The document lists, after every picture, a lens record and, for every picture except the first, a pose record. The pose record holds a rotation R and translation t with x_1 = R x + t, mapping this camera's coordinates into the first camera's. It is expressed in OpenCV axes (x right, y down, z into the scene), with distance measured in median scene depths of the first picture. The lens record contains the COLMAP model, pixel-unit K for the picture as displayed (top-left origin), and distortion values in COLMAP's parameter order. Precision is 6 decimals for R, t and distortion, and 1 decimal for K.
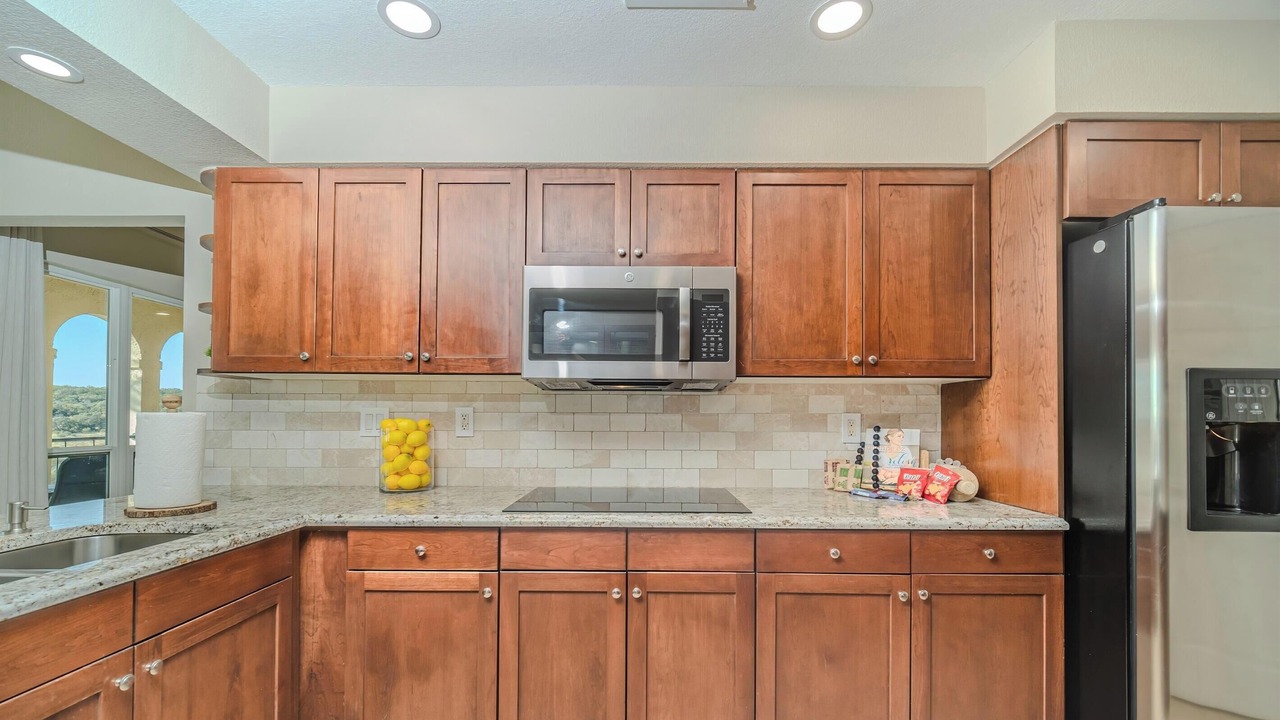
lens RADIAL K [[521.5, 0, 642.9], [0, 521.5, 391.1], [0, 0, 1]] dist [0.002036, 0.000242]
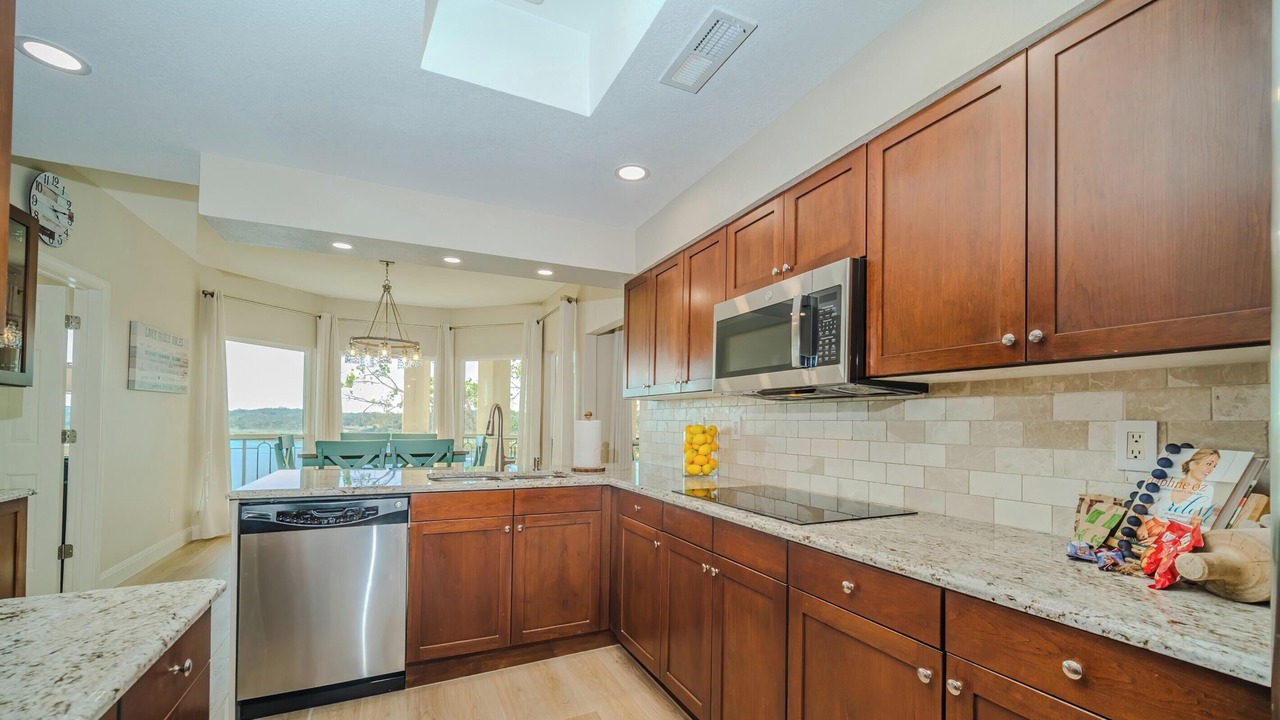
lens RADIAL K [[521.5, 0, 642.9], [0, 521.5, 391.1], [0, 0, 1]] dist [0.002036, 0.000242]
pose [[0.424257, -0.053012, -0.903989, 0.834899], [0.033809, 0.998516, -0.042688, 0.018700], [0.904911, -0.012453, 0.425419, 0.294335]]
